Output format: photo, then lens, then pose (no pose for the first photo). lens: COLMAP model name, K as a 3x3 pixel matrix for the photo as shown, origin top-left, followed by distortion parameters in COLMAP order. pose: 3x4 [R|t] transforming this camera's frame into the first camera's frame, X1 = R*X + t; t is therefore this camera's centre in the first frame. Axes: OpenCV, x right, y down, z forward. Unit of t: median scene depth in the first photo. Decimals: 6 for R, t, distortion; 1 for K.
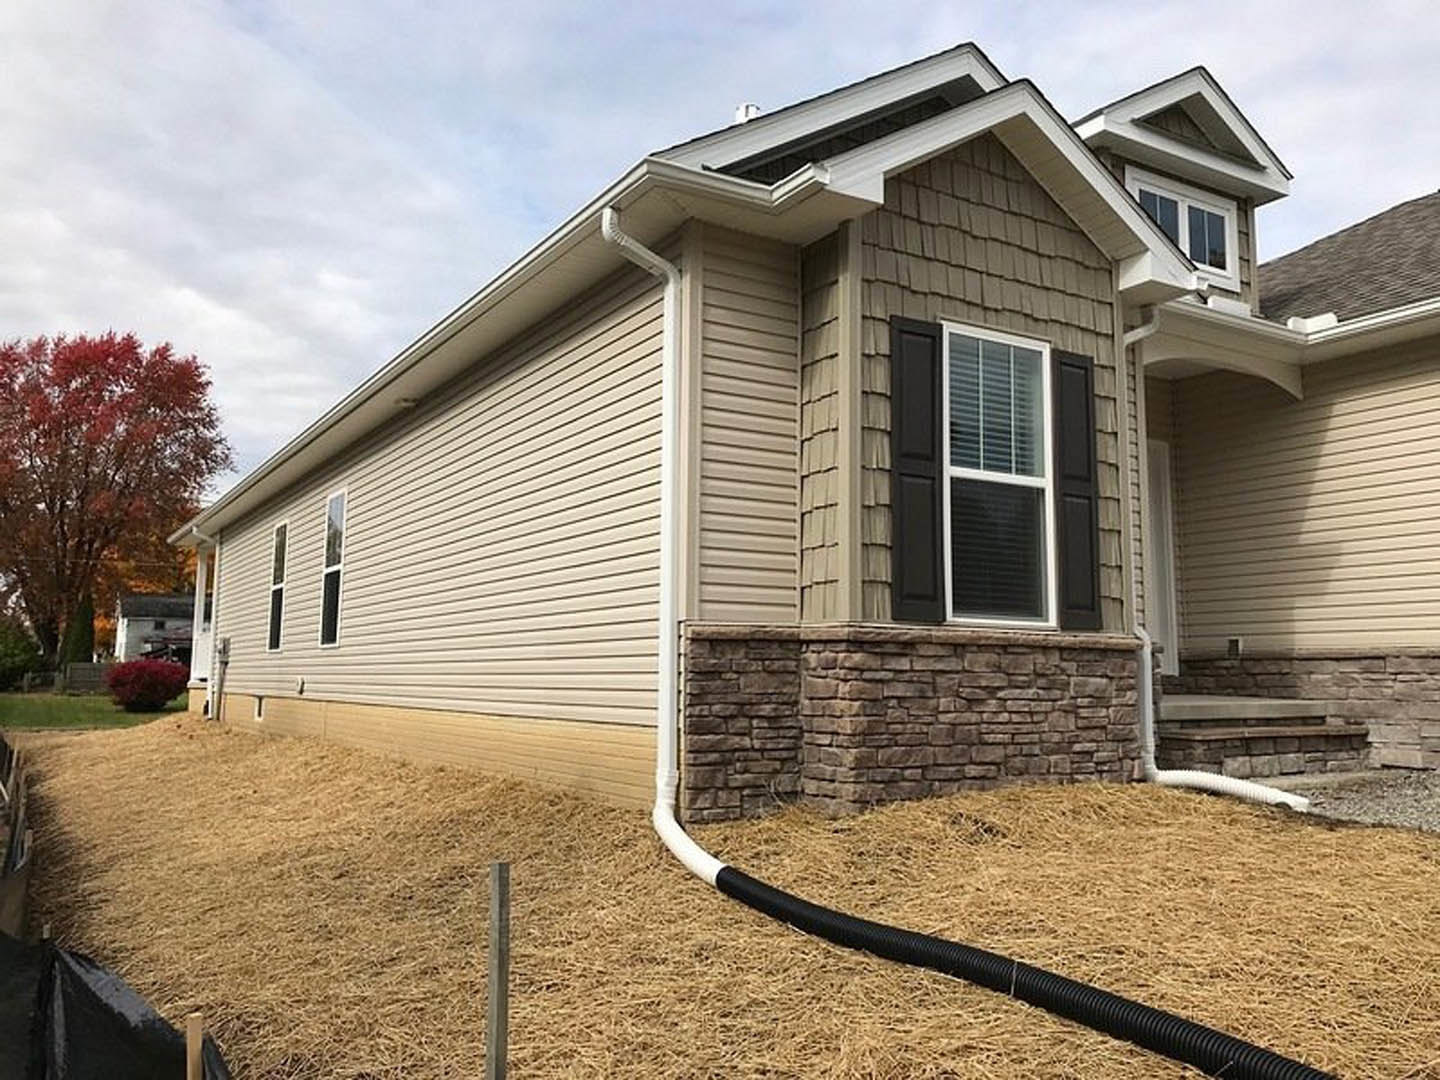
lens RADIAL K [[1165.7, 0, 717.5], [0, 1165.7, 535.3], [0, 0, 1]] dist [0.028964, -0.020807]
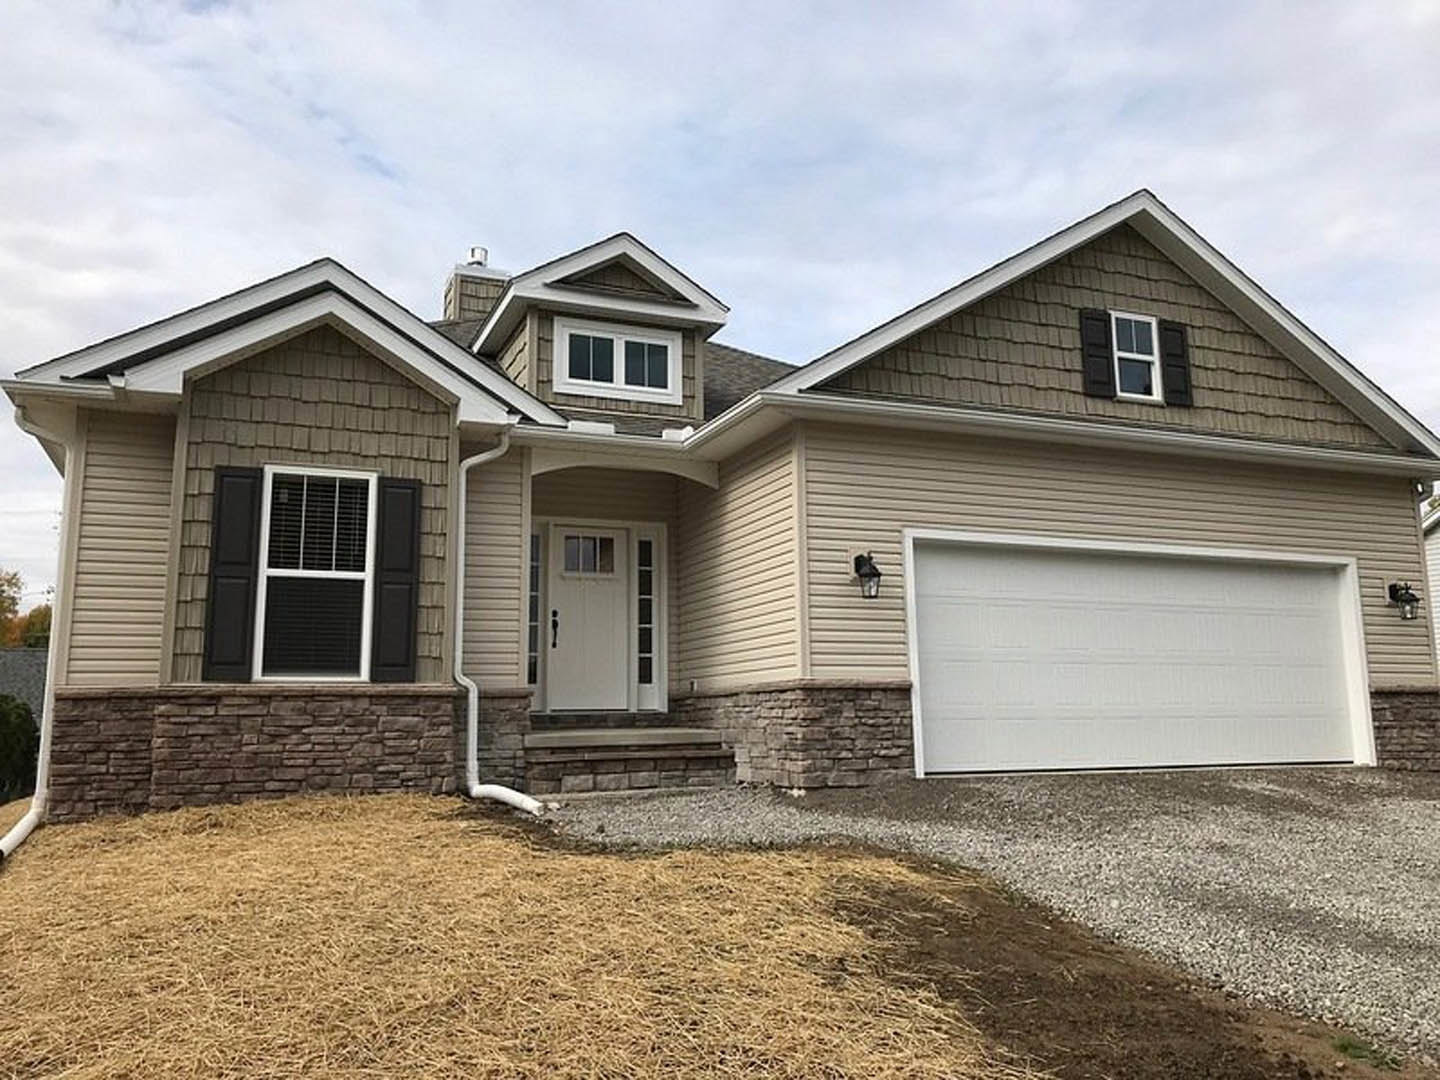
lens RADIAL K [[1165.7, 0, 725.0], [0, 1165.7, 542.9], [0, 0, 1]] dist [0.028964, -0.020807]
pose [[0.989169, -0.046374, -0.139264, 0.928885], [0.041045, 0.998320, -0.040893, -0.009706], [0.140926, 0.034734, 0.989411, -0.312806]]
